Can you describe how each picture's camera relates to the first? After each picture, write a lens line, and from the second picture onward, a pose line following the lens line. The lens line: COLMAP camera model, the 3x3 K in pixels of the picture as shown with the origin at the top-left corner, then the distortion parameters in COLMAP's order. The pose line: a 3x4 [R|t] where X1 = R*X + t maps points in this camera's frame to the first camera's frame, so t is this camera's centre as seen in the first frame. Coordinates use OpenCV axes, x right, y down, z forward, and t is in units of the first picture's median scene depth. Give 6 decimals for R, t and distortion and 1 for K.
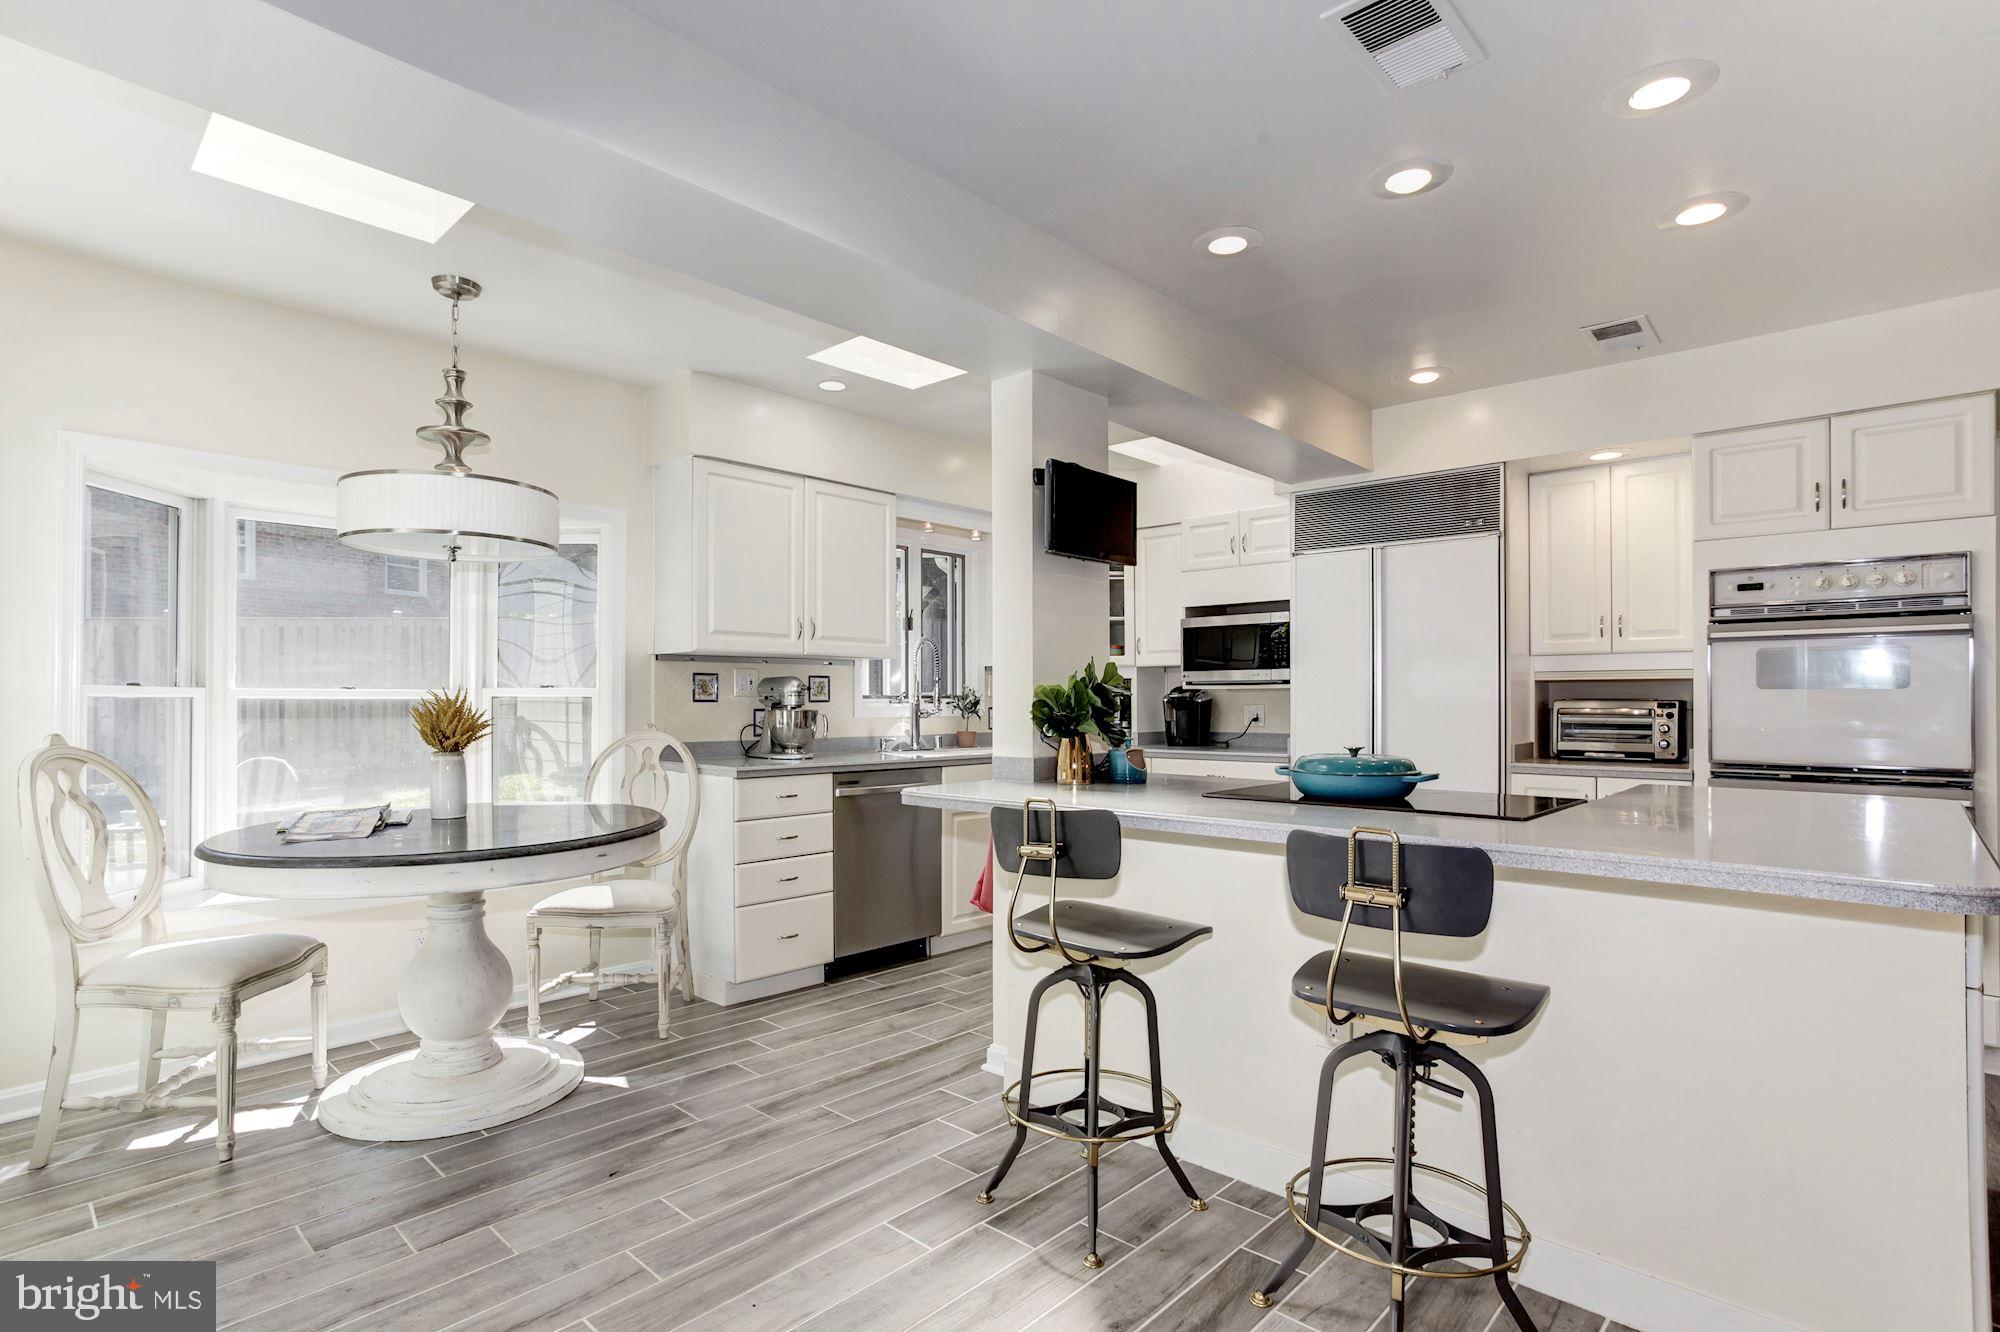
lens RADIAL K [[986.0, 0, 983.9], [0, 986.0, 689.0], [0, 0, 1]] dist [-0.031990, 0.007769]
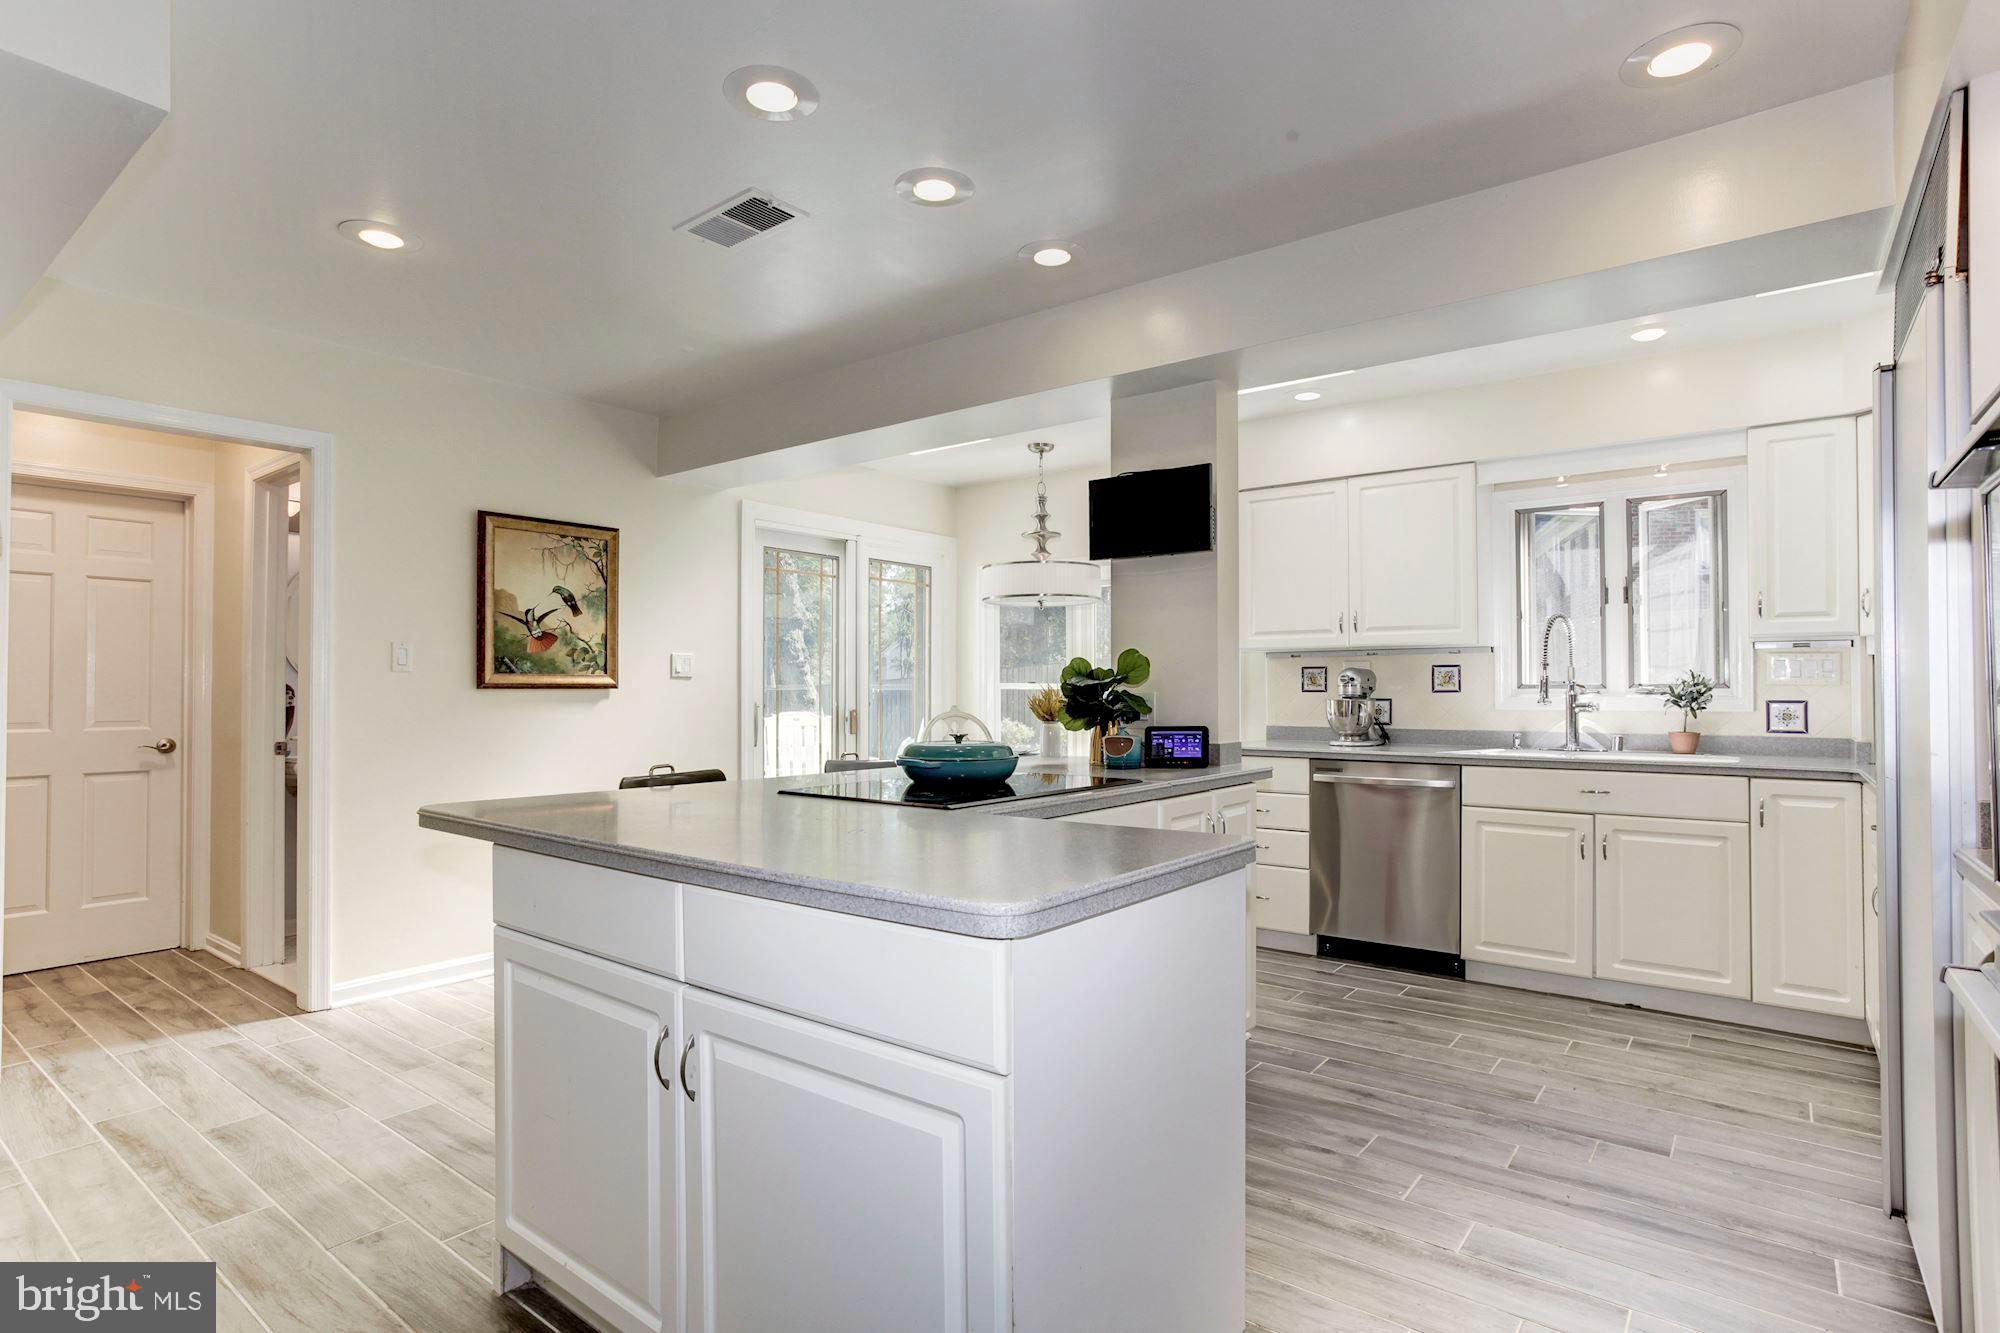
lens RADIAL K [[986.0, 0, 1026.5], [0, 986.0, 674.4], [0, 0, 1]] dist [-0.031990, 0.007769]
pose [[0.130559, -0.016898, -0.991297, 0.908914], [0.010968, 0.999818, -0.015598, 0.007811], [0.991380, -0.008836, 0.130720, 0.587052]]
